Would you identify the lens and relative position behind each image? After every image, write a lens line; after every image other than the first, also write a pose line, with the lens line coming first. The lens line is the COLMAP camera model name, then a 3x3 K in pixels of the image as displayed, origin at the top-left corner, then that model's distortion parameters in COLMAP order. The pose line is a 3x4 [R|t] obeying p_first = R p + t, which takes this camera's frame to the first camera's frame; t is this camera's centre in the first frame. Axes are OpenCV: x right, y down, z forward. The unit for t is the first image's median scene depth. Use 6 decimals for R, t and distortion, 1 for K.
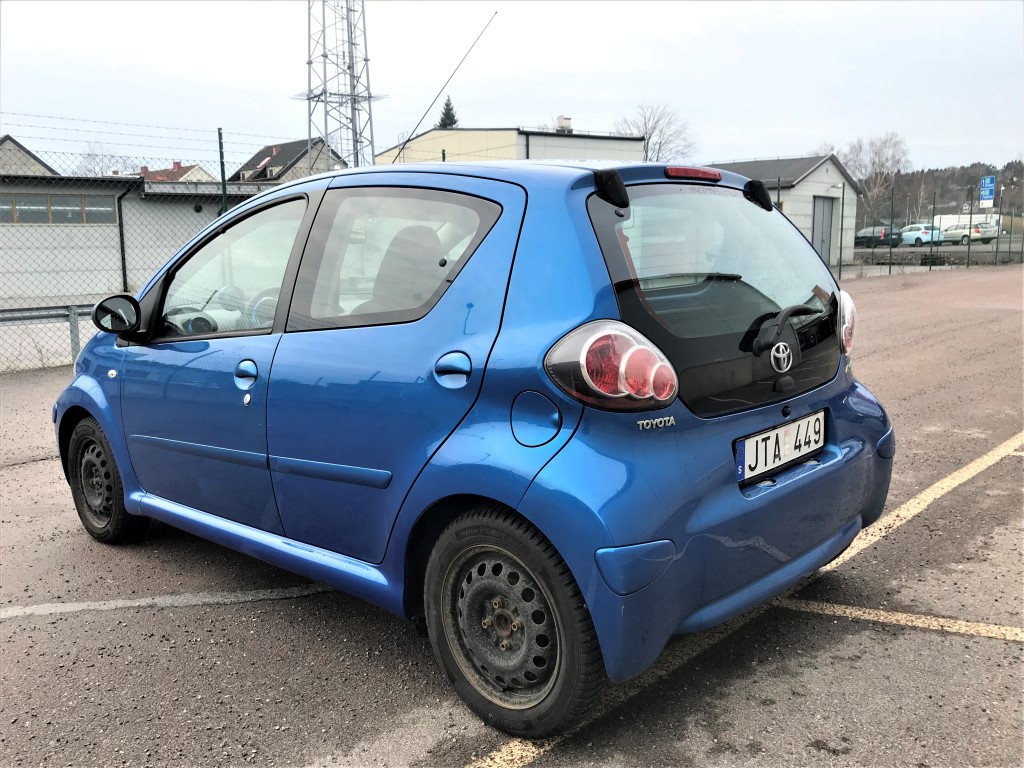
lens RADIAL K [[856.1, 0, 512.0], [0, 856.1, 384.0], [0, 0, 1]] dist [-0.000275, 0.004593]
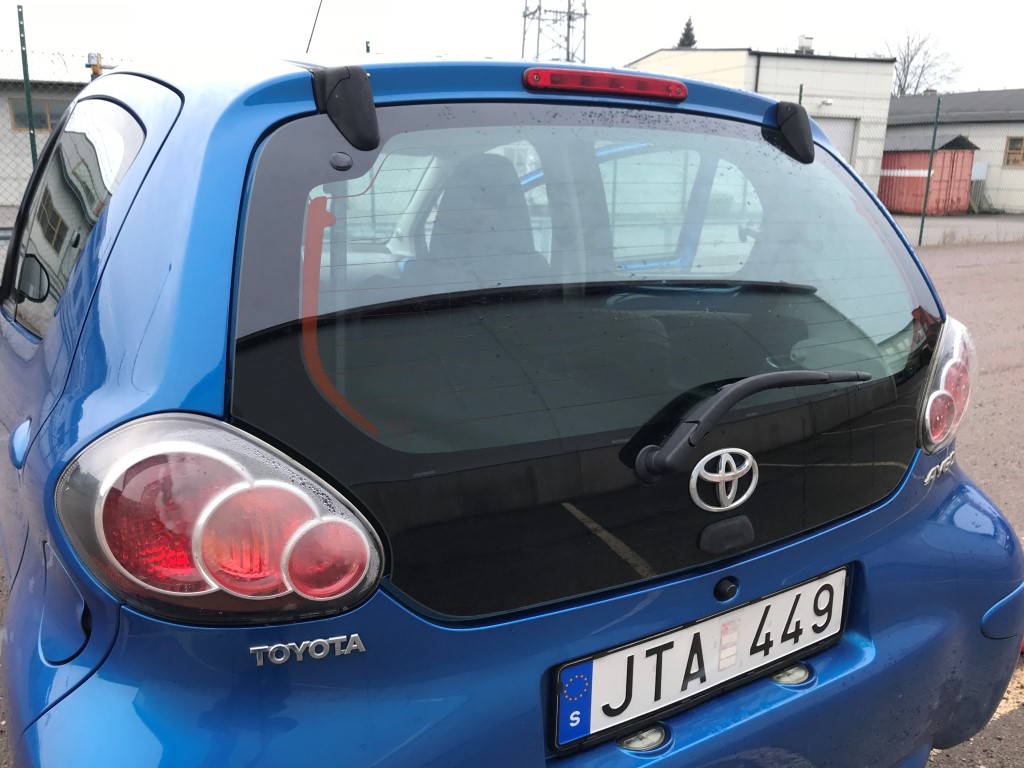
lens RADIAL K [[838.1, 0, 512.0], [0, 838.1, 384.0], [0, 0, 1]] dist [0.010887, 0.006051]
pose [[0.965603, 0.098707, -0.240558, 0.314075], [-0.077069, 0.992220, 0.097777, -0.123112], [0.248338, -0.075874, 0.965697, 0.532316]]
